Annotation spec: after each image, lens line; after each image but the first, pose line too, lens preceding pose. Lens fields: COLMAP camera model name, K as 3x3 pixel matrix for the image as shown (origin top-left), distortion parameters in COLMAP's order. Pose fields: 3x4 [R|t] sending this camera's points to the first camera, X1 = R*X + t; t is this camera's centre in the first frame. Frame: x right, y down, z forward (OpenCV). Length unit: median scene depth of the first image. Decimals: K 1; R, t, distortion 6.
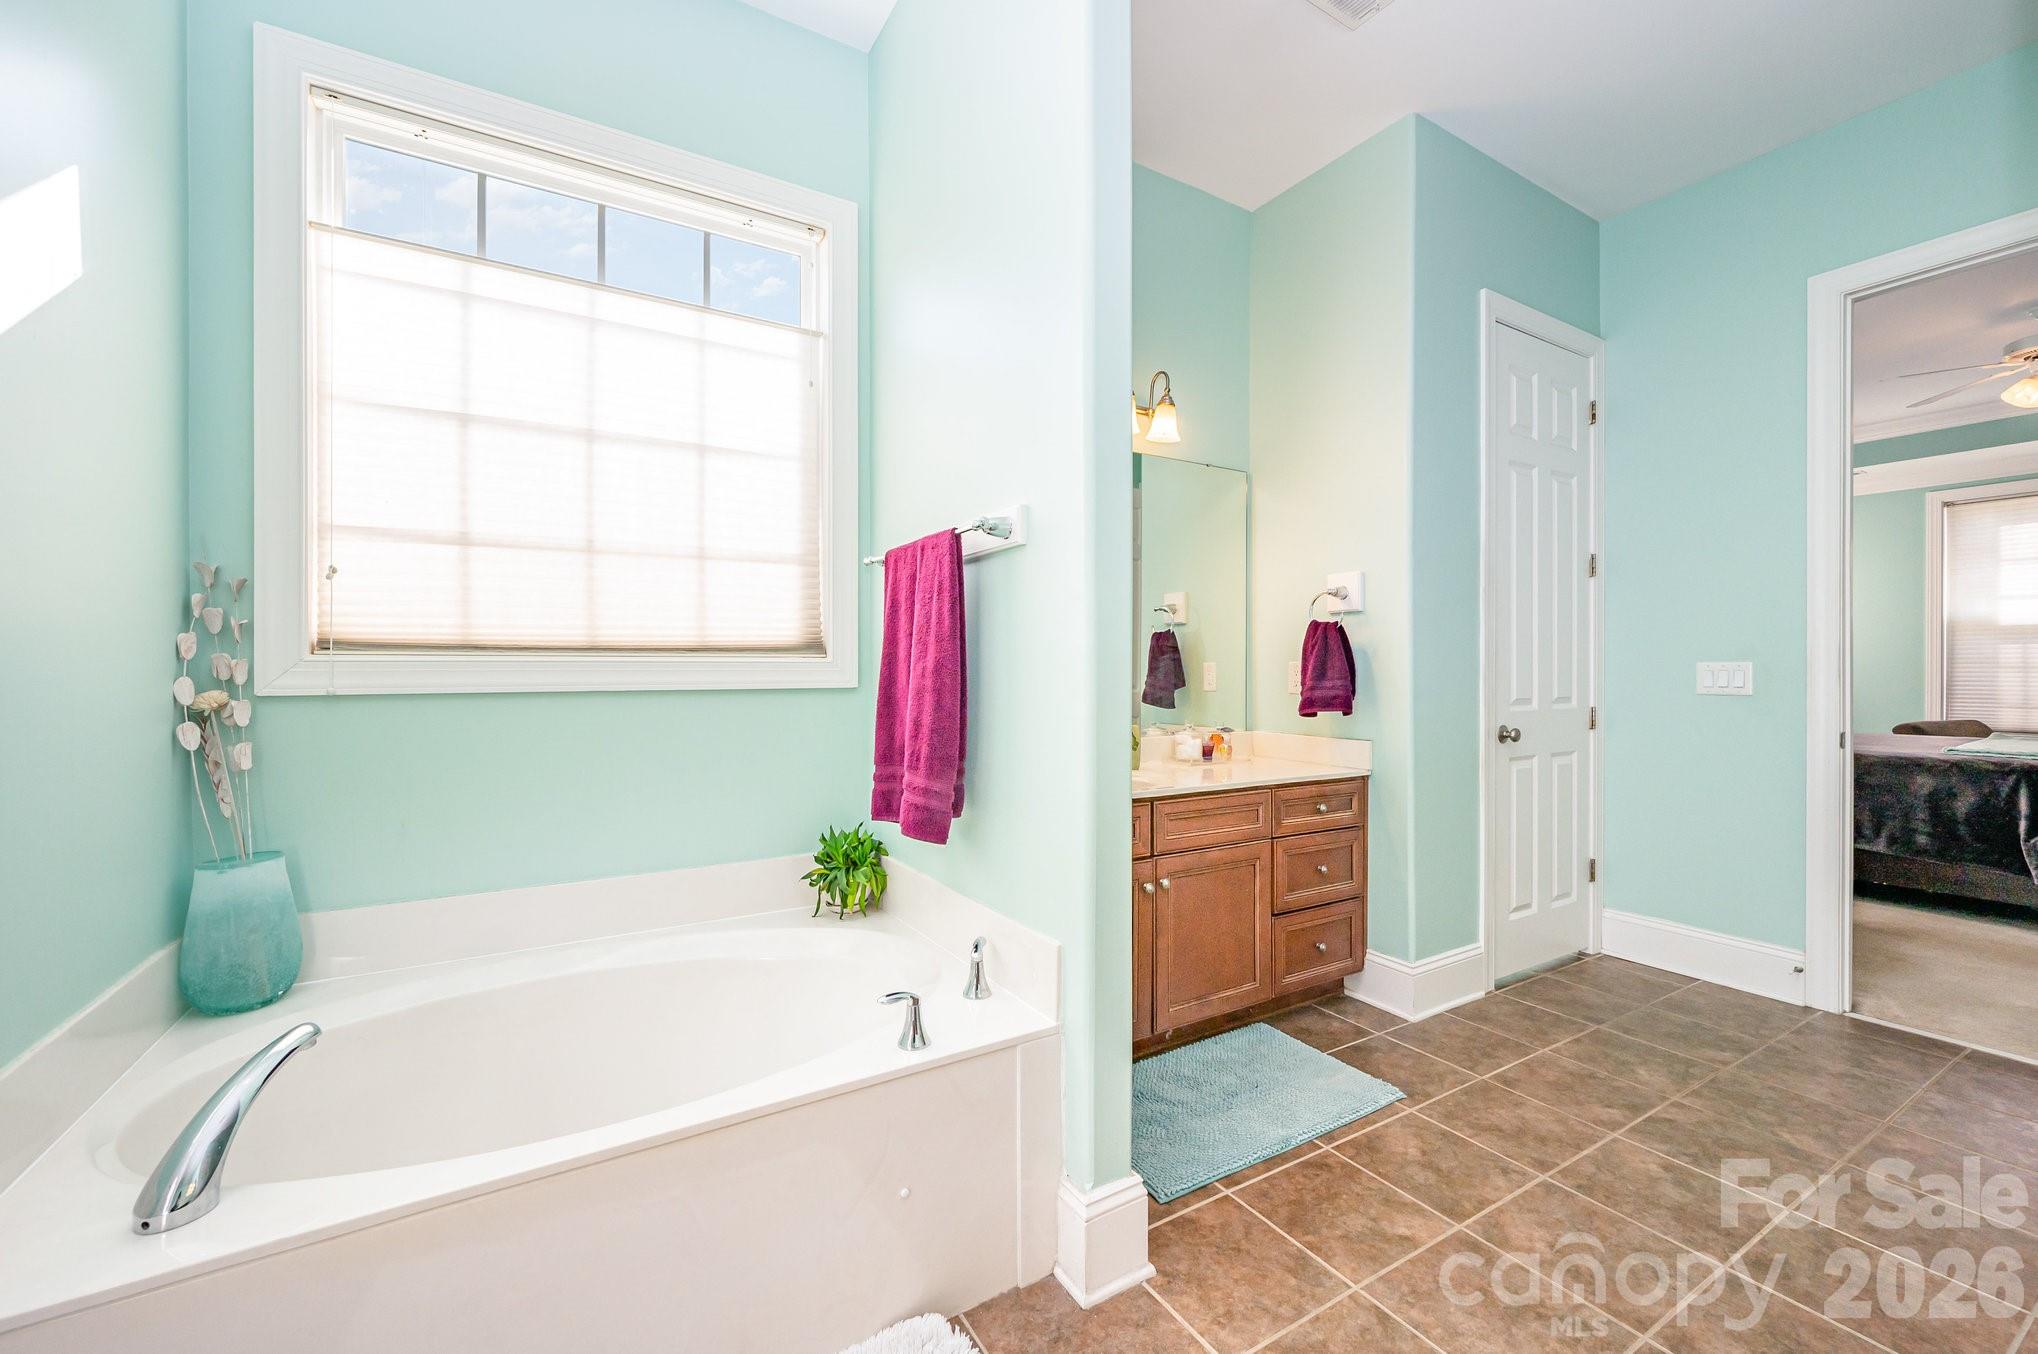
lens RADIAL K [[815.5, 0, 1022.6], [0, 815.5, 669.4], [0, 0, 1]] dist [-0.004295, -0.000244]
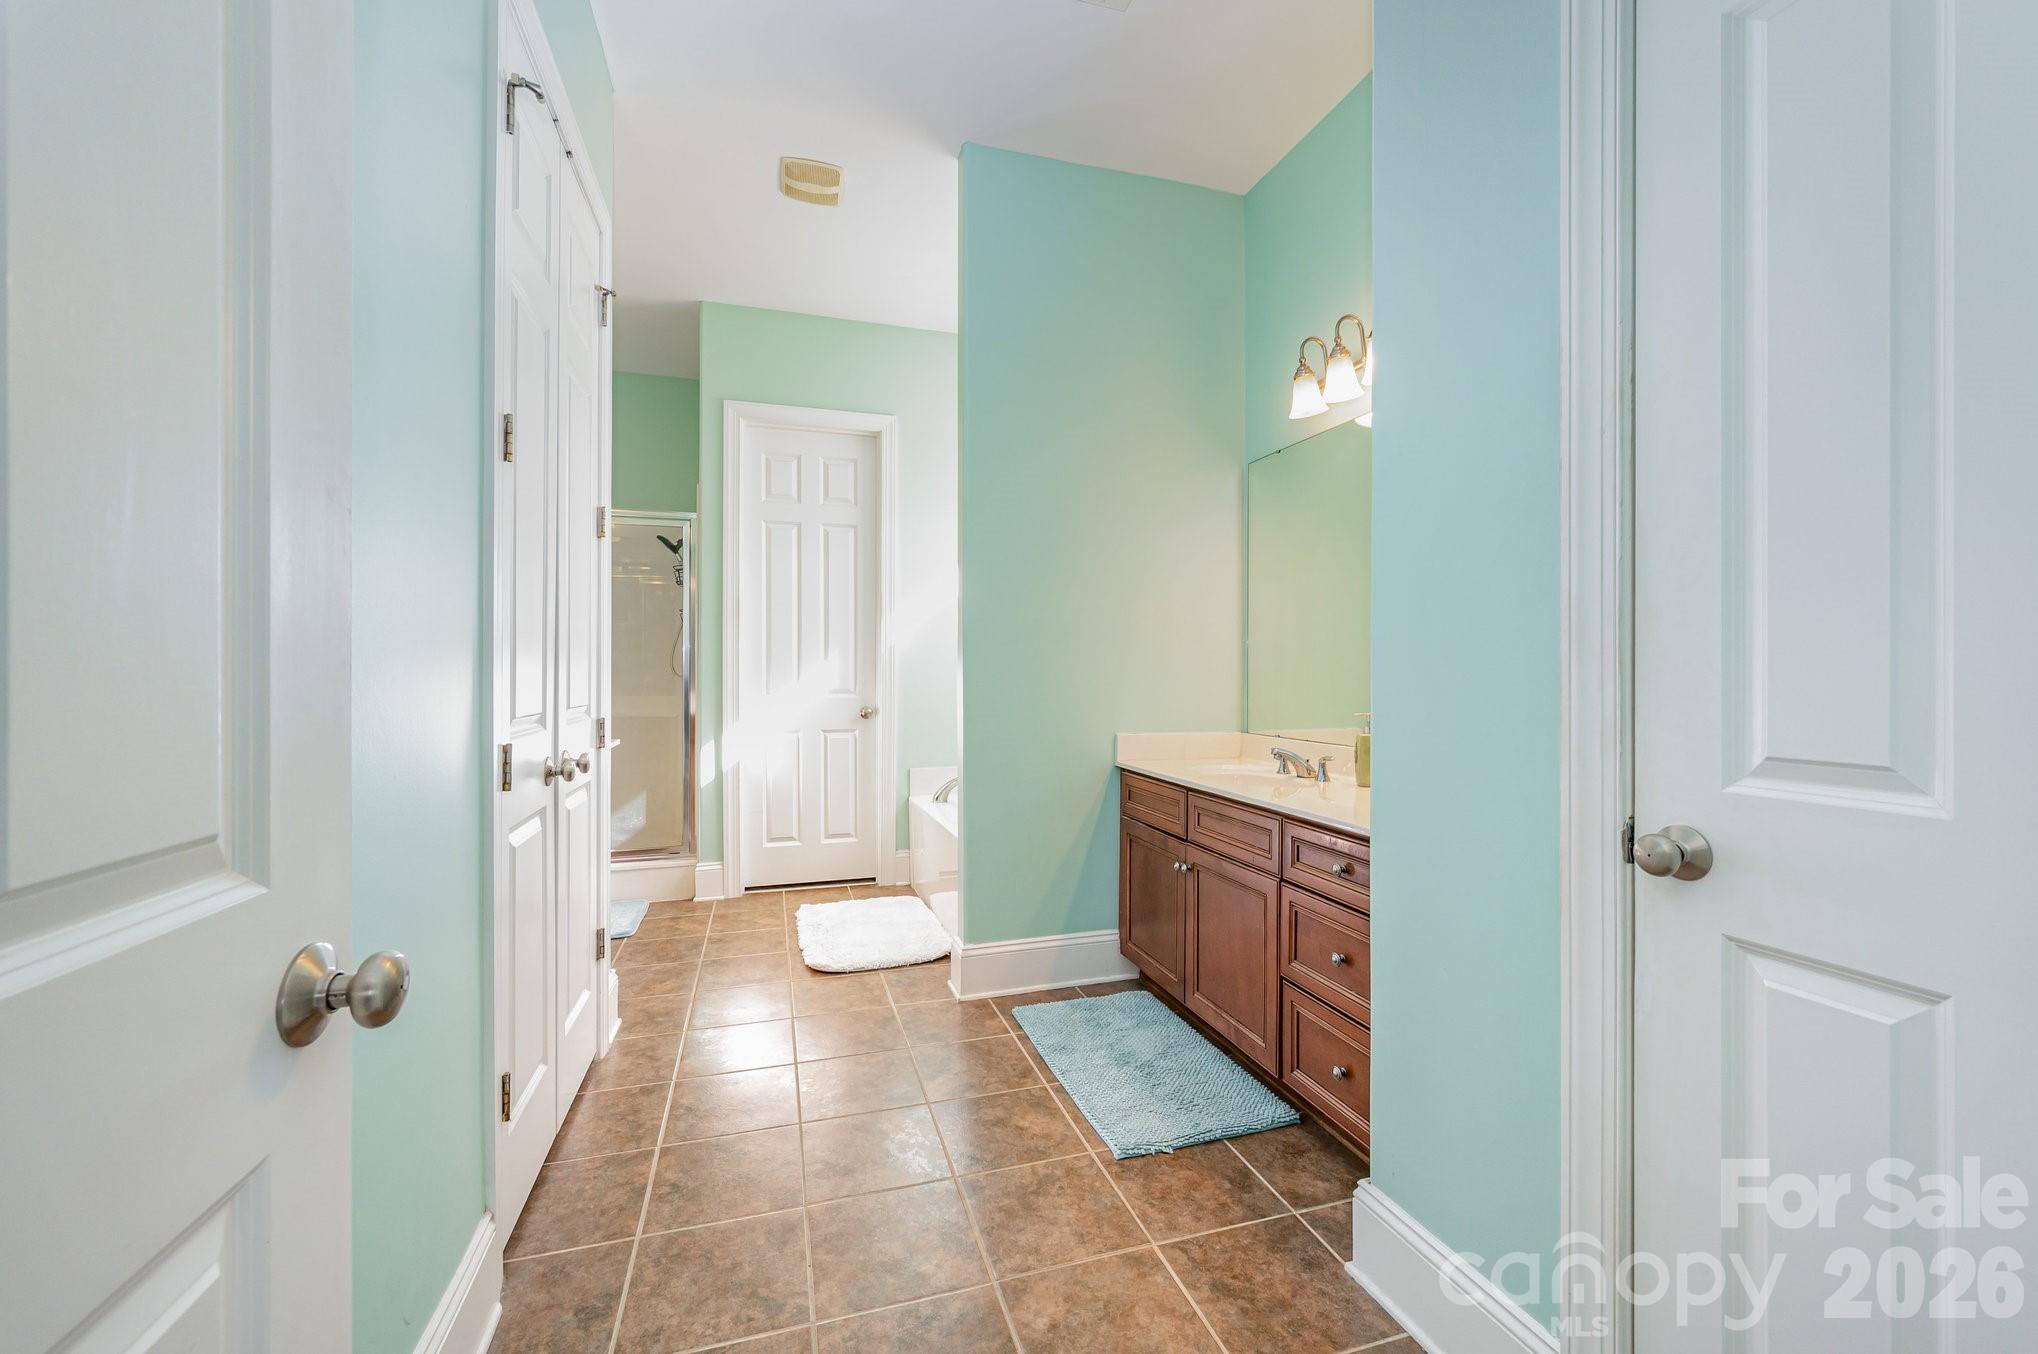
lens RADIAL K [[815.5, 0, 1022.6], [0, 815.5, 669.4], [0, 0, 1]] dist [-0.004295, -0.000244]
pose [[-0.231935, -0.002715, -0.972728, 1.325756], [-0.000268, 0.999996, -0.002727, 0.004990], [0.972731, -0.000372, -0.231935, 1.090865]]
